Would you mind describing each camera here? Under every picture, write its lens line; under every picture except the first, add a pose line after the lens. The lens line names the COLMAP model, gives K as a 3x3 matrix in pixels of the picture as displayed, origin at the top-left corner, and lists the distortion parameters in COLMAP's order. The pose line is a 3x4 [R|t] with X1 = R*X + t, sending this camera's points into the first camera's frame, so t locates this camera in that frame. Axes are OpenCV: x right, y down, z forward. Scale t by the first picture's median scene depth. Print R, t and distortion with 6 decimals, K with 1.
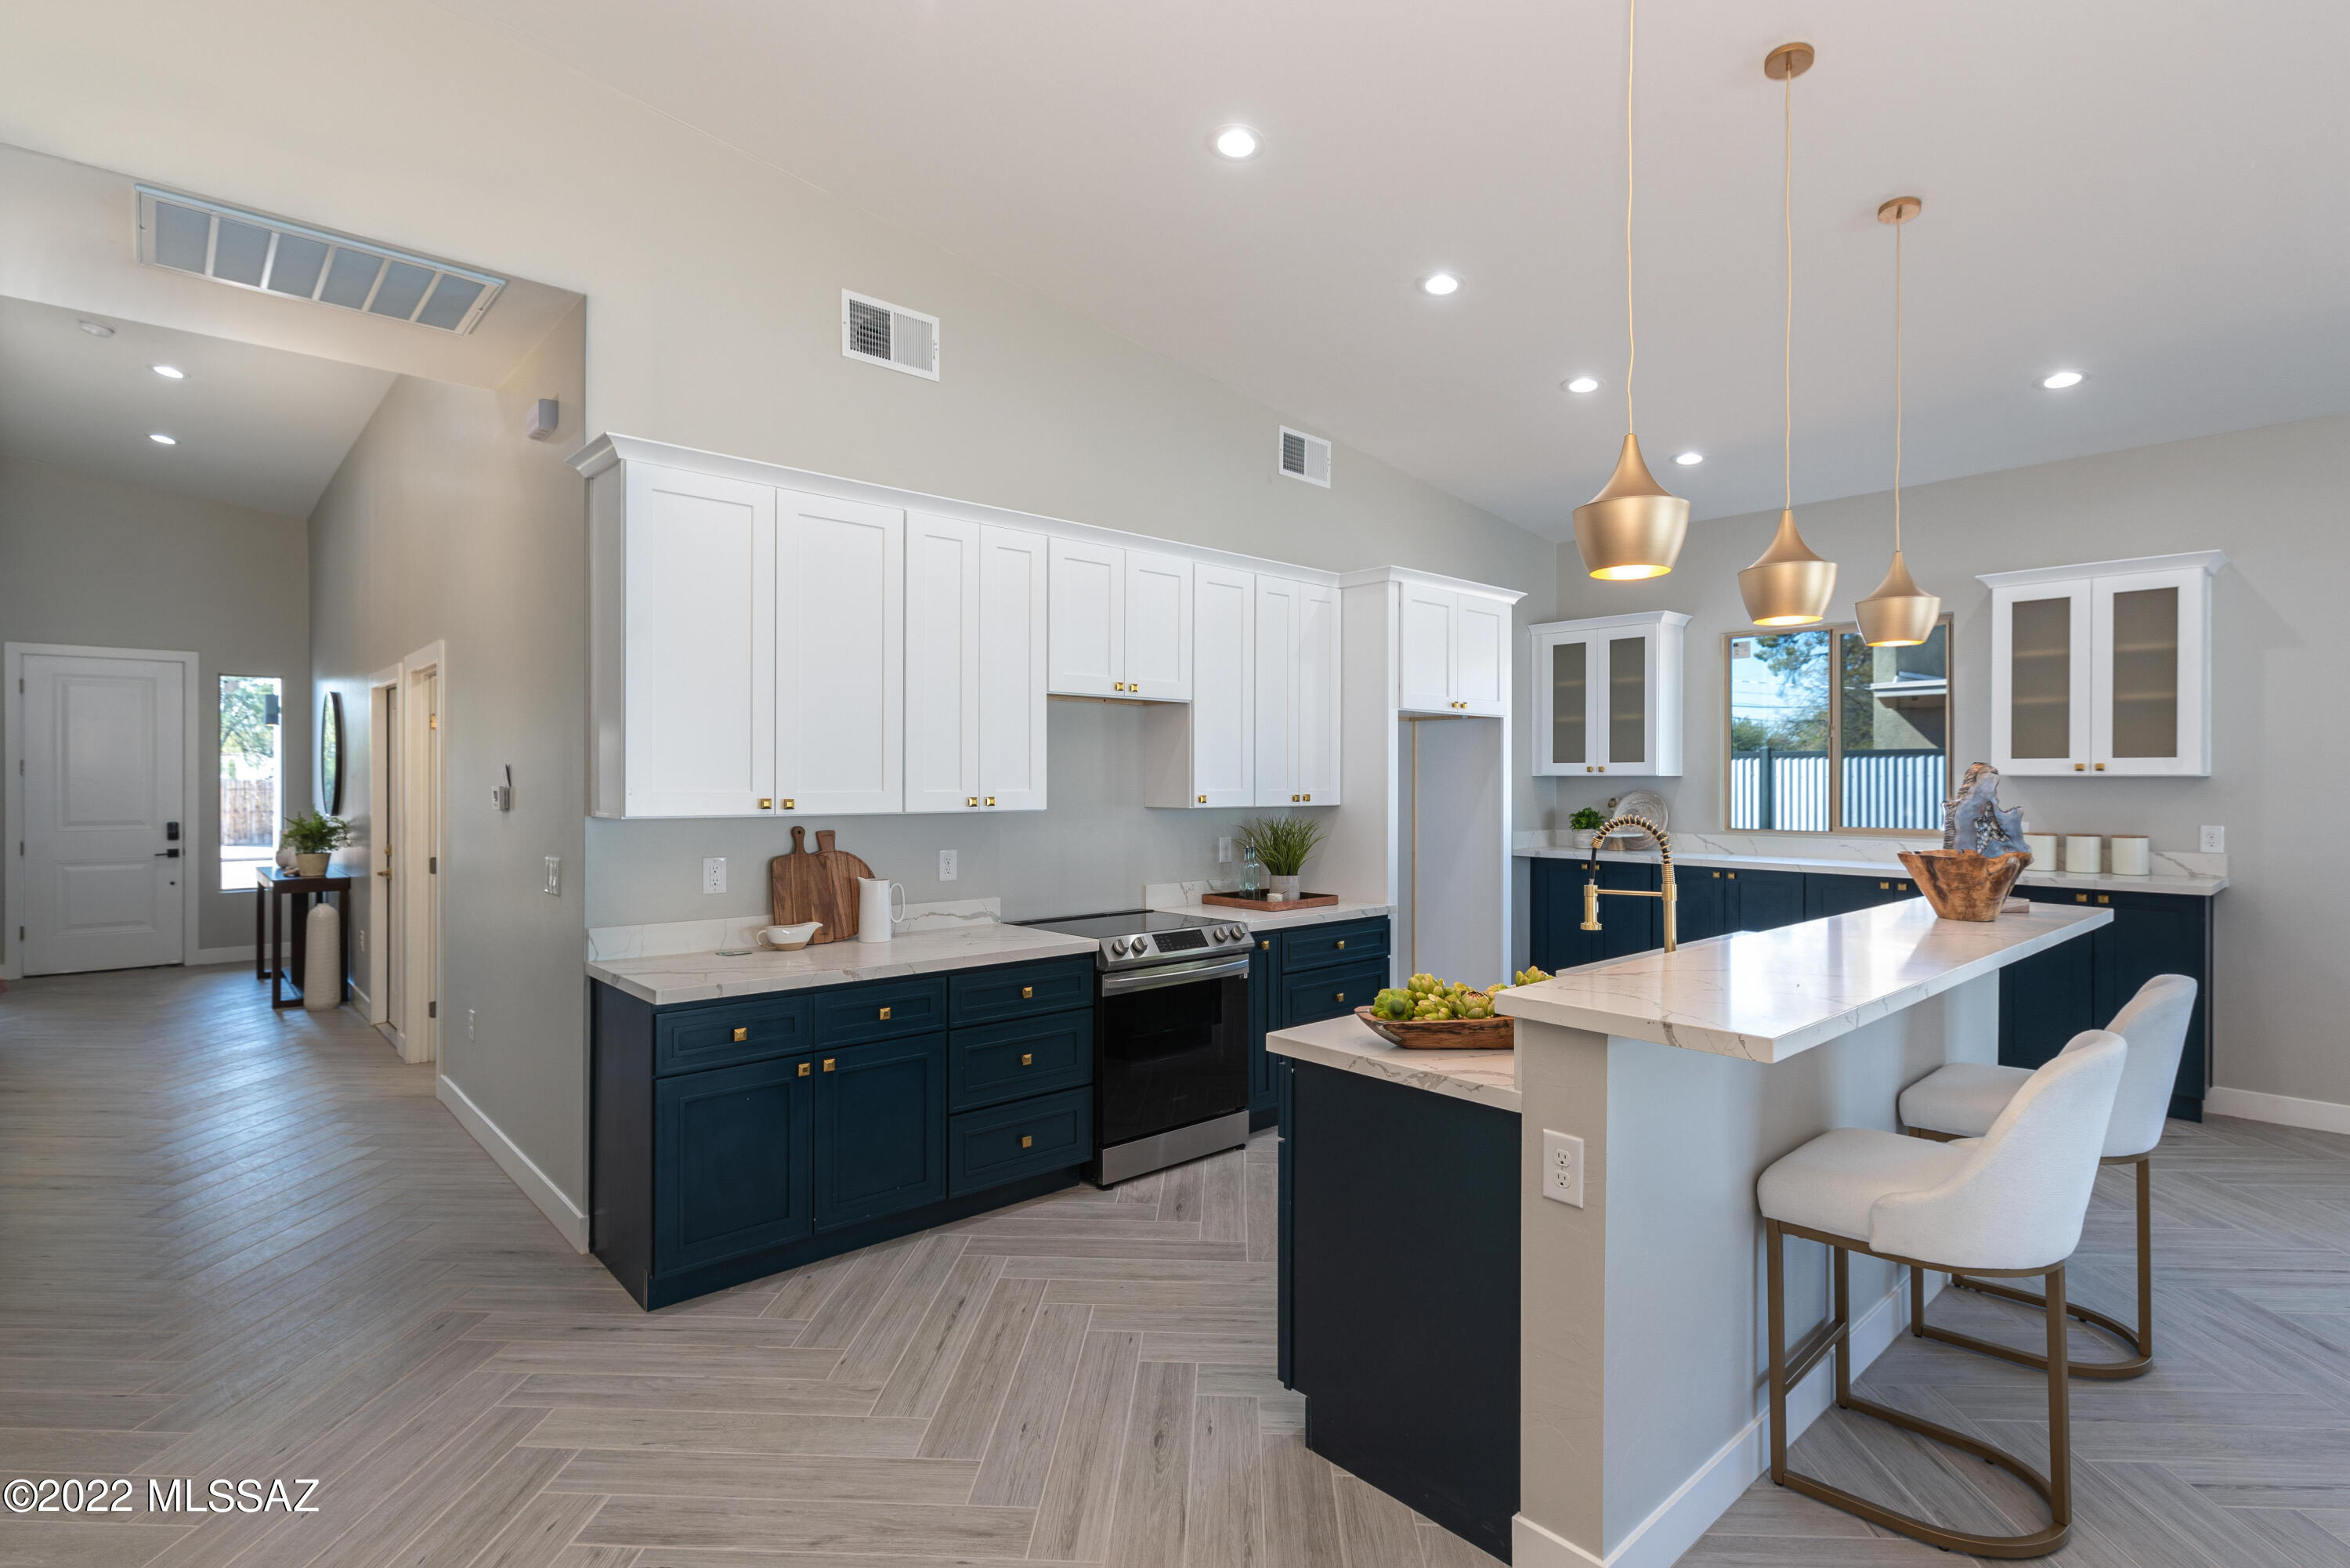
lens RADIAL K [[1111.2, 0, 1165.6], [0, 1111.2, 779.9], [0, 0, 1]] dist [-0.004285, 0.003986]
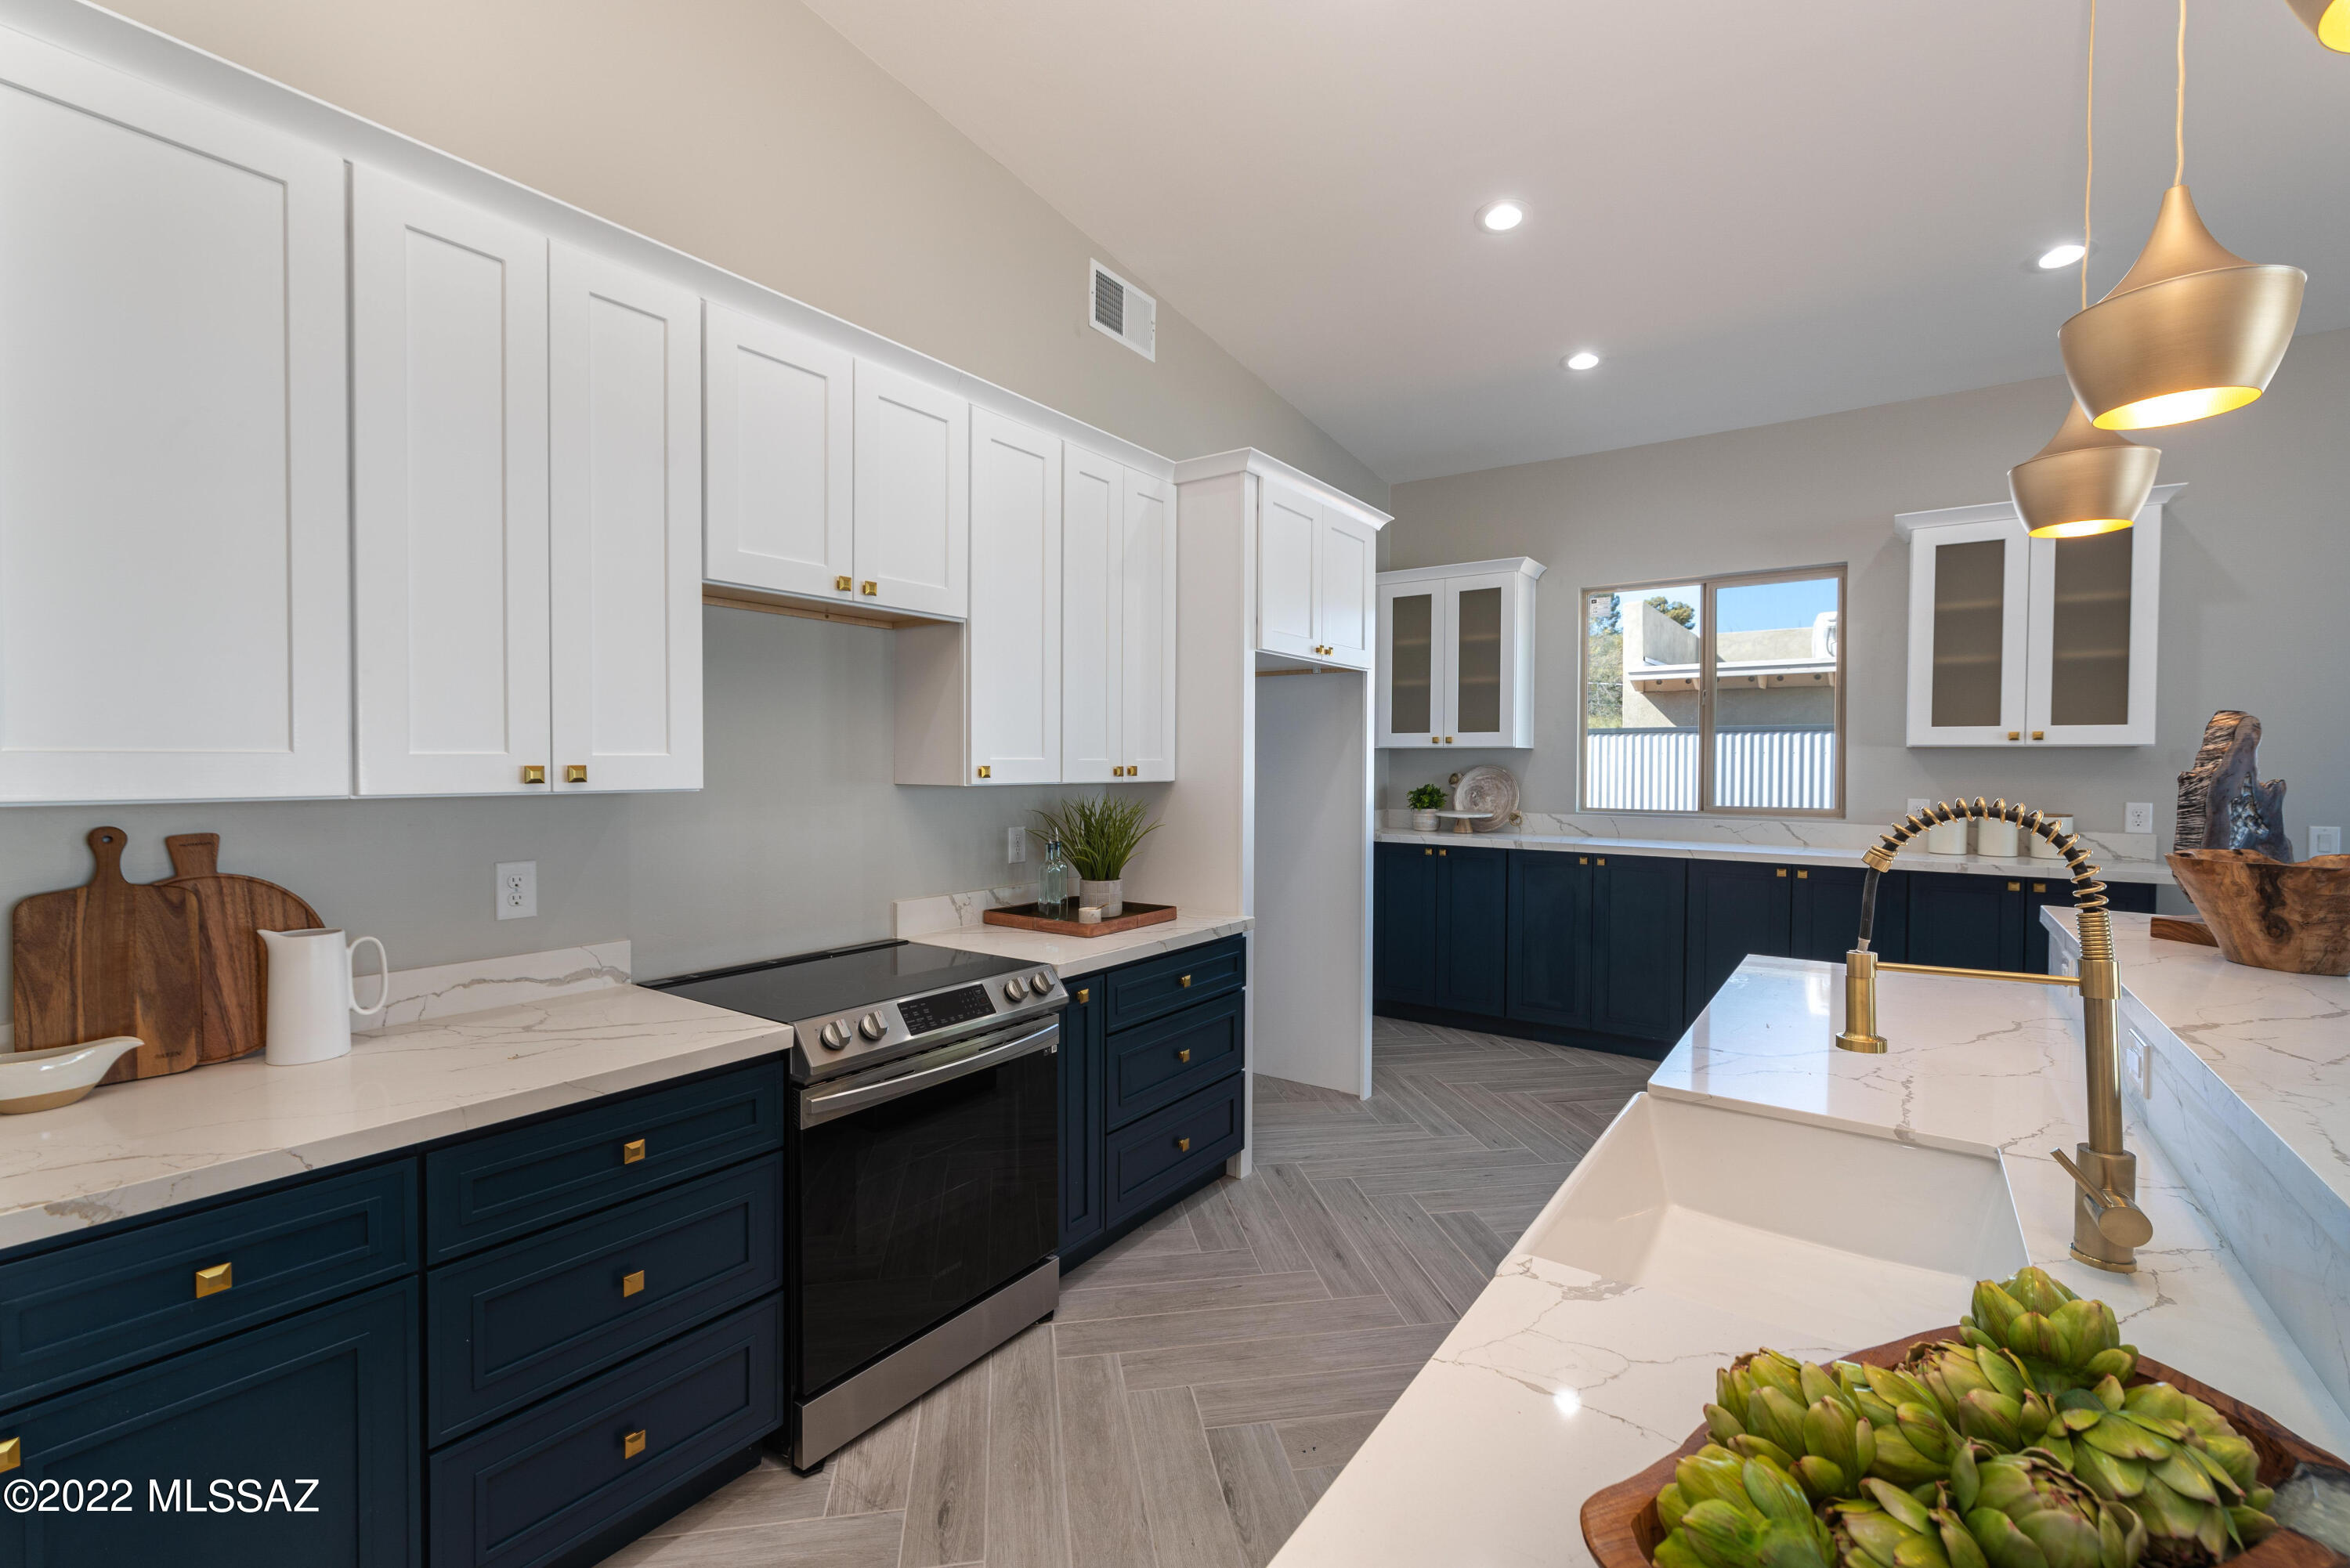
lens RADIAL K [[1004.1, 0, 1169.8], [0, 1004.1, 776.7], [0, 0, 1]] dist [0.001643, -0.000854]
pose [[0.975286, -0.000606, 0.220947, 0.009021], [-0.002874, 0.999877, 0.015427, 0.010461], [-0.220929, -0.015680, 0.975164, 0.392038]]
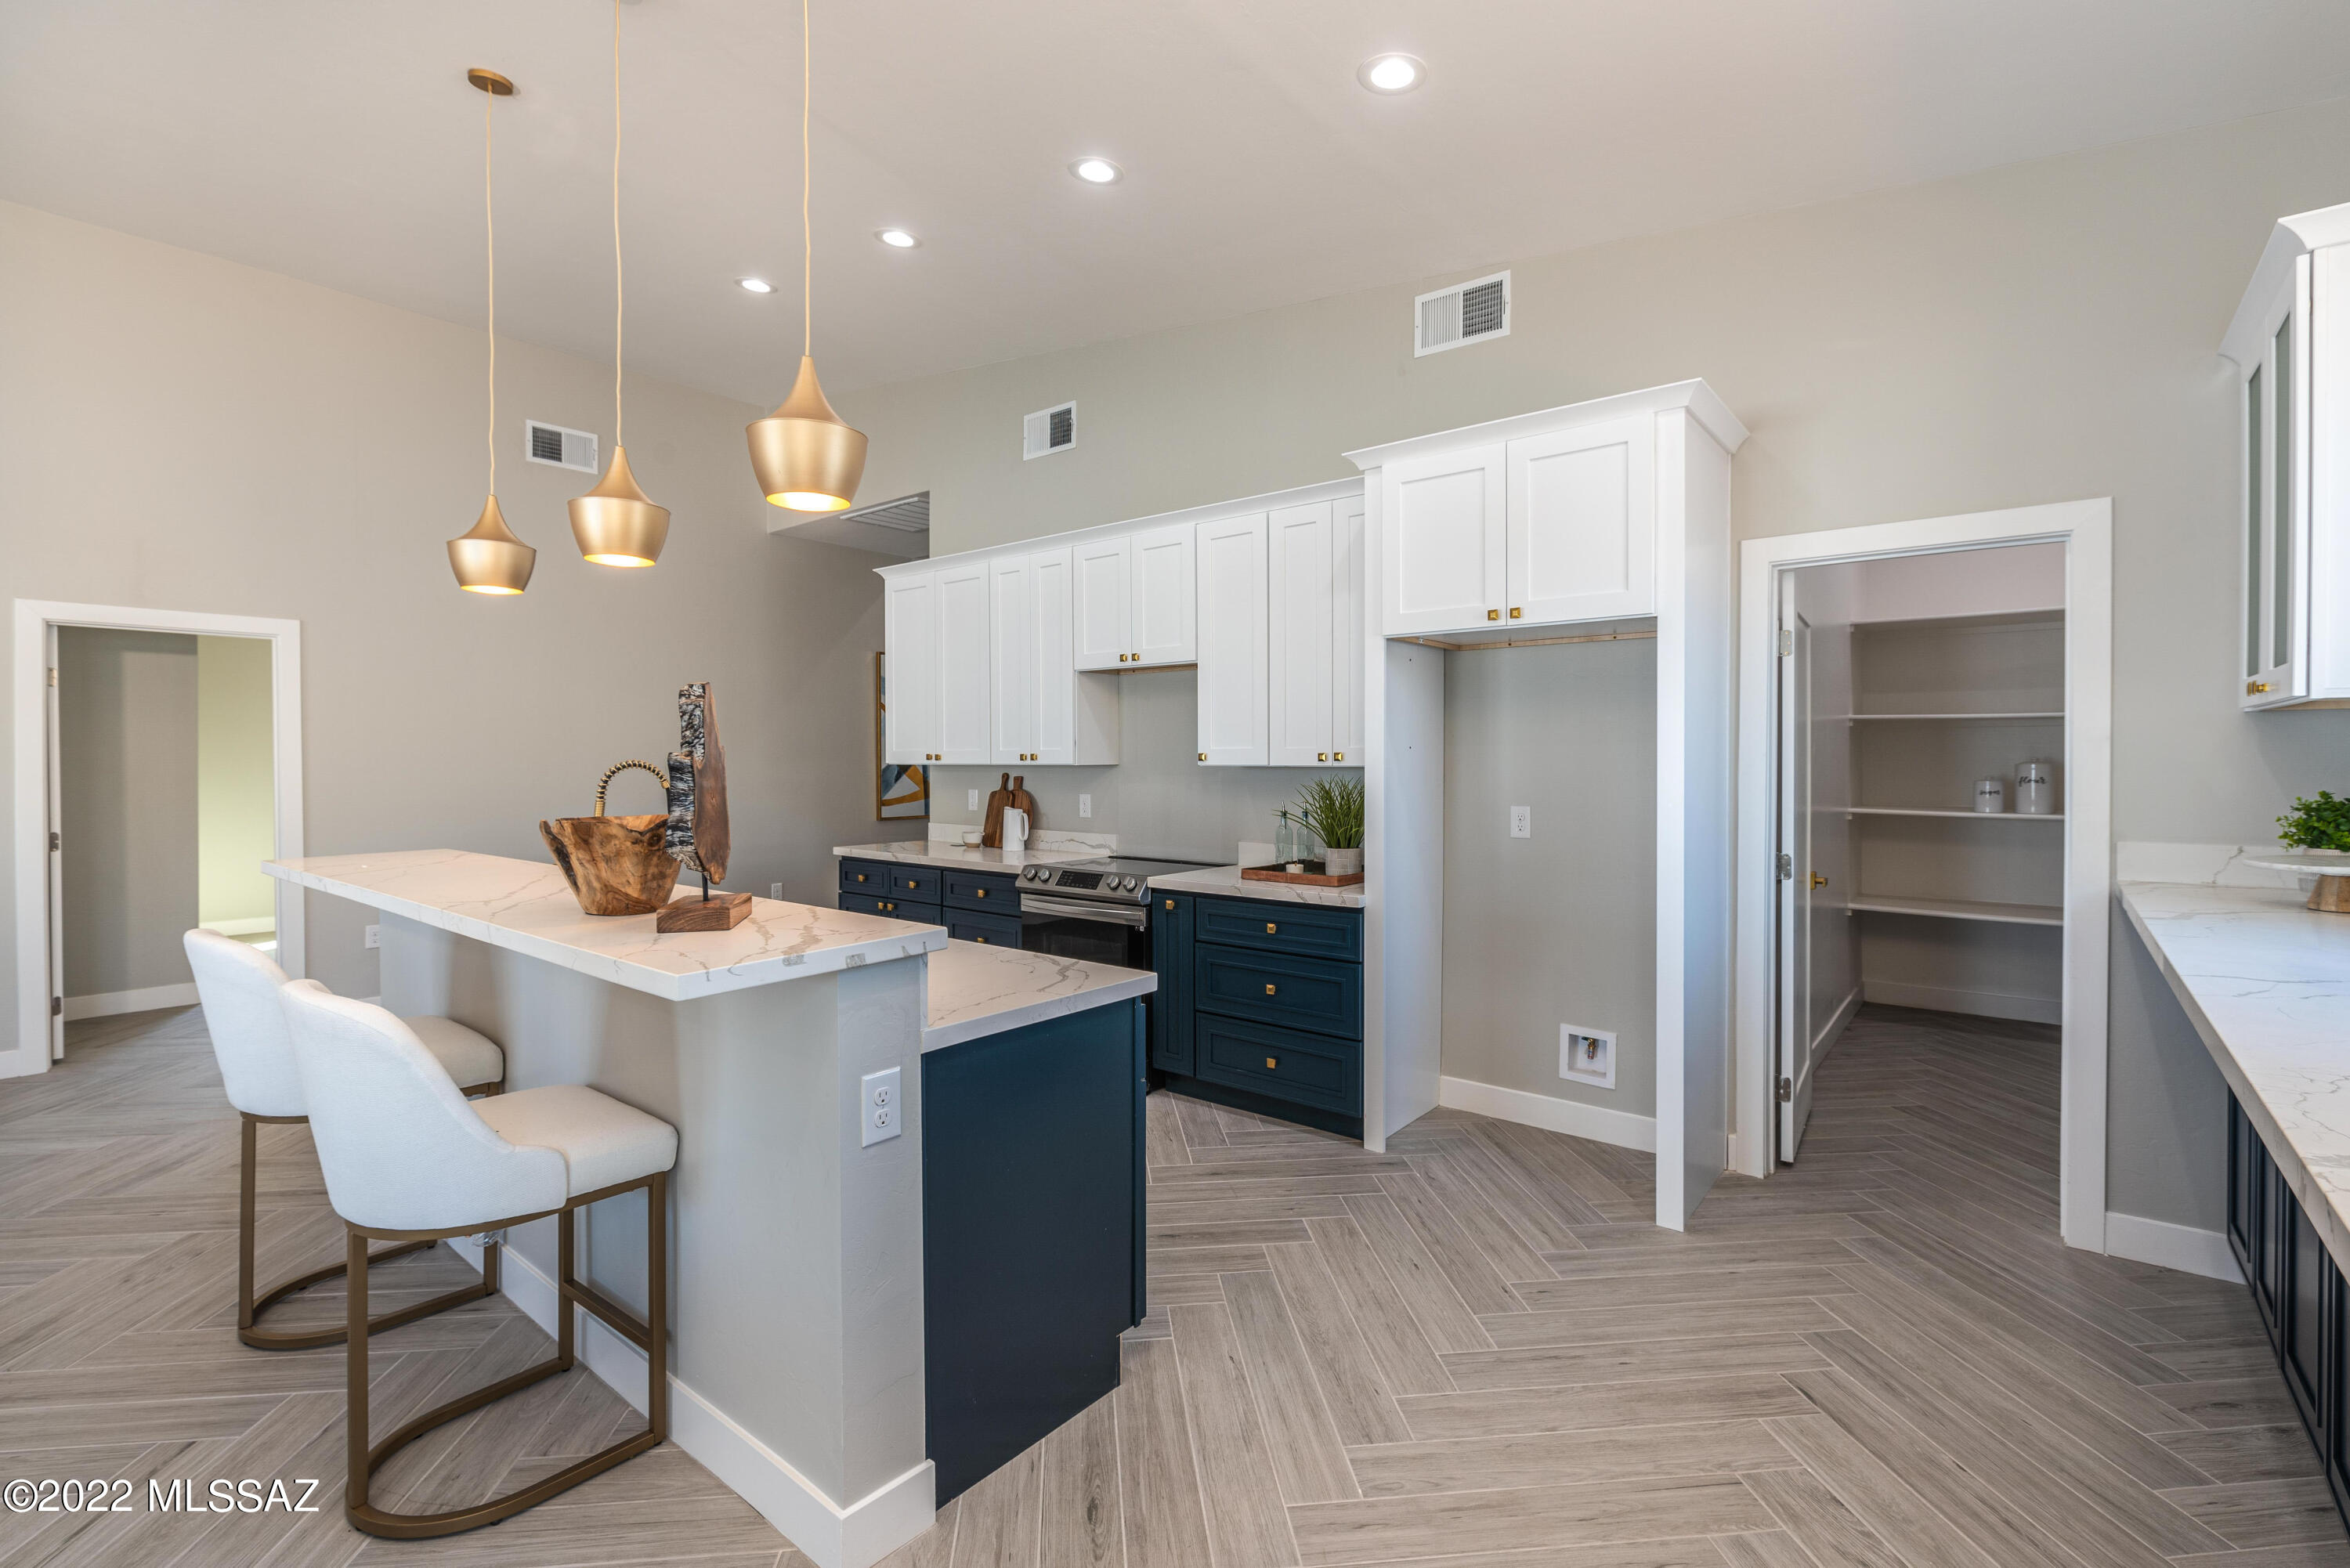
lens RADIAL K [[1061.6, 0, 1183.9], [0, 1061.6, 769.5], [0, 0, 1]] dist [-0.000646, 0.000368]
pose [[0.159457, 0.008528, -0.987168, 0.952412], [0.001726, 0.999959, 0.008917, 0.019396], [0.987203, -0.003125, 0.159435, 0.809232]]
